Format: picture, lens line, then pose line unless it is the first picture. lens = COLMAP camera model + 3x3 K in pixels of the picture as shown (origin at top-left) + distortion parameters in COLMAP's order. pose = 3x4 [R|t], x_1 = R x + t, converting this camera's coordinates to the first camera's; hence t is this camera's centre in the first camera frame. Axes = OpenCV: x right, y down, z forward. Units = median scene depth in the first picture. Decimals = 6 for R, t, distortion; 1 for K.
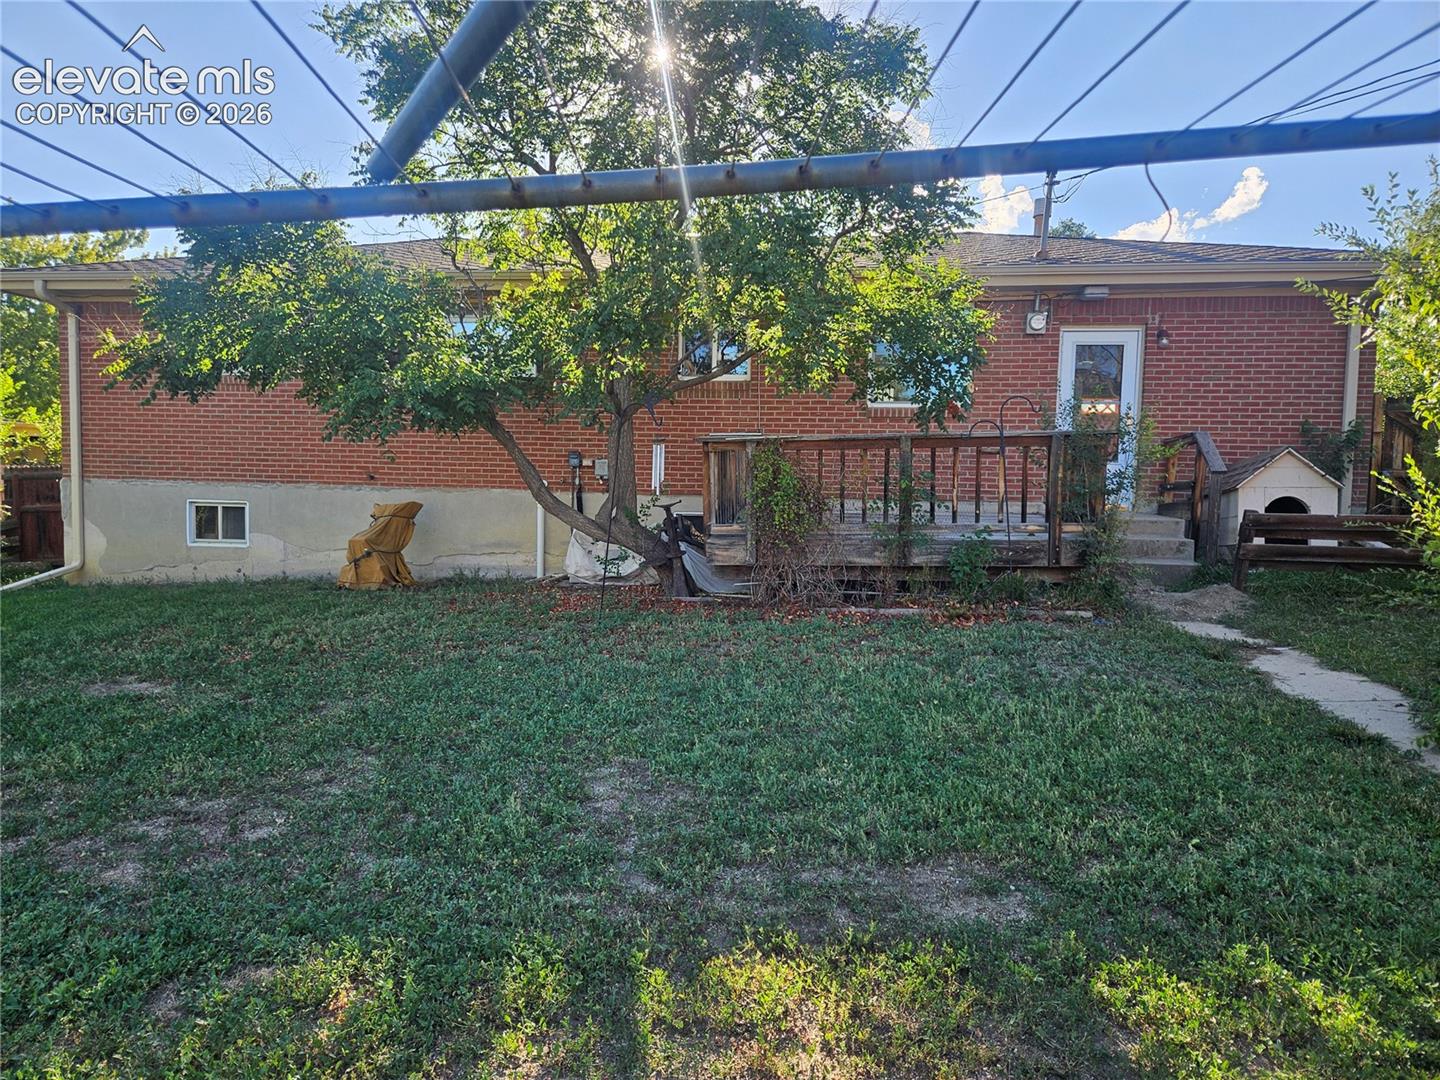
lens RADIAL K [[950.0, 0, 720.2], [0, 950.0, 536.3], [0, 0, 1]] dist [0.051559, -0.041061]
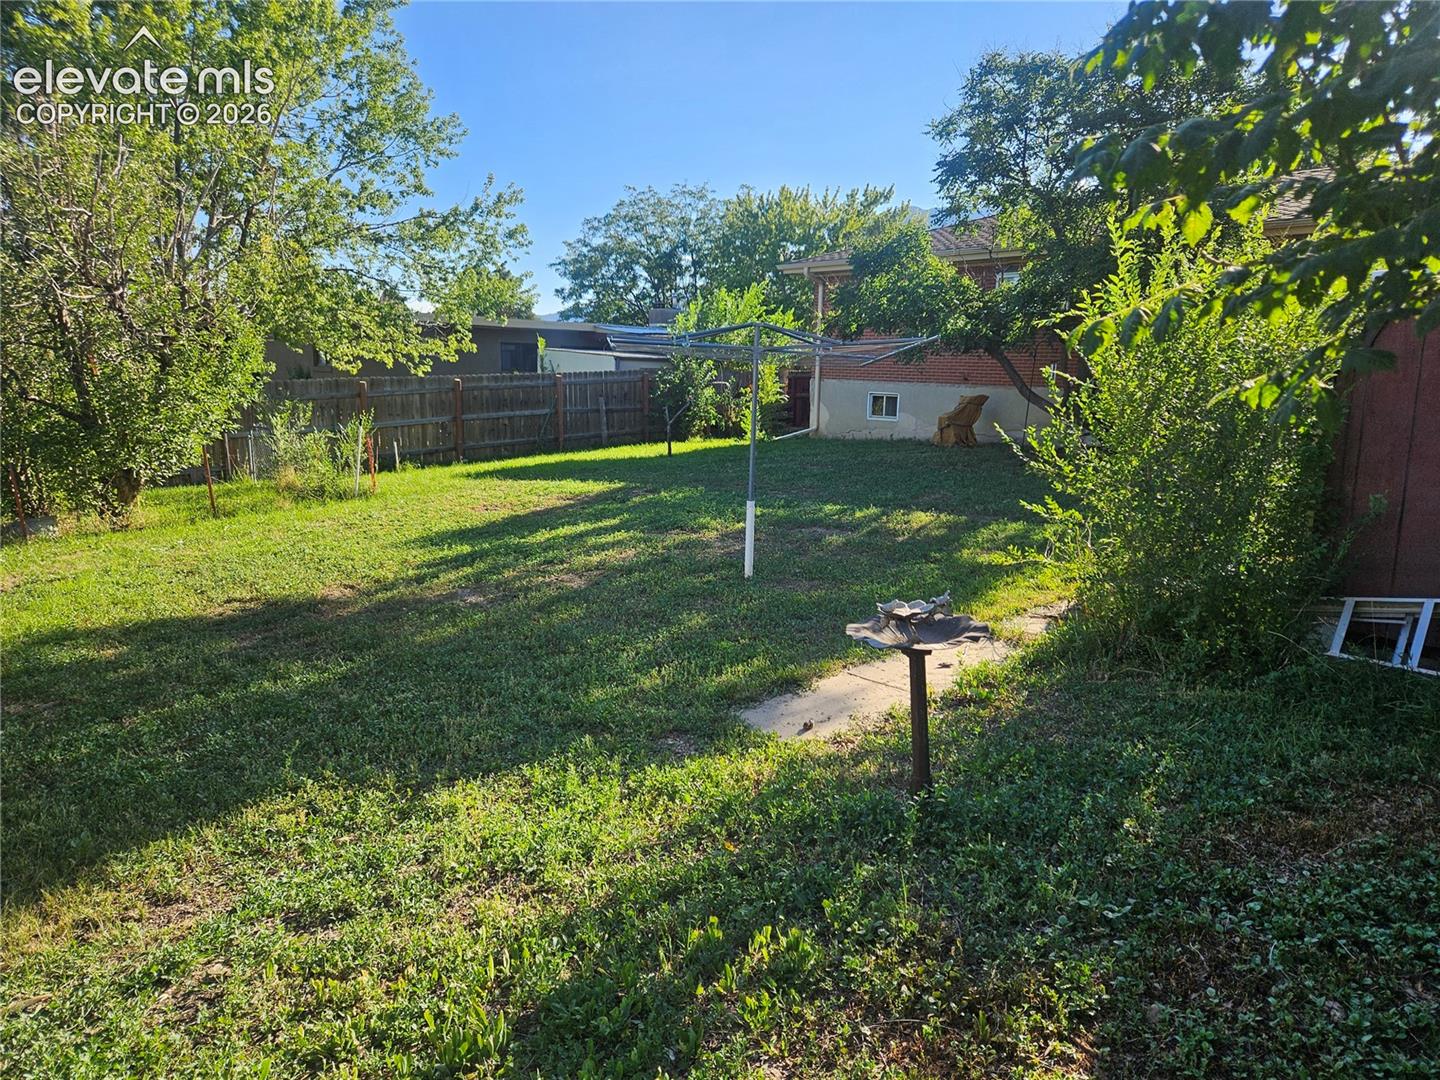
lens RADIAL K [[950.0, 0, 727.4], [0, 950.0, 547.3], [0, 0, 1]] dist [0.051559, -0.041061]
pose [[0.746439, 0.117133, -0.655064, 0.424089], [-0.034079, 0.989824, 0.138159, 0.010889], [0.664580, -0.080803, 0.742835, -0.477992]]
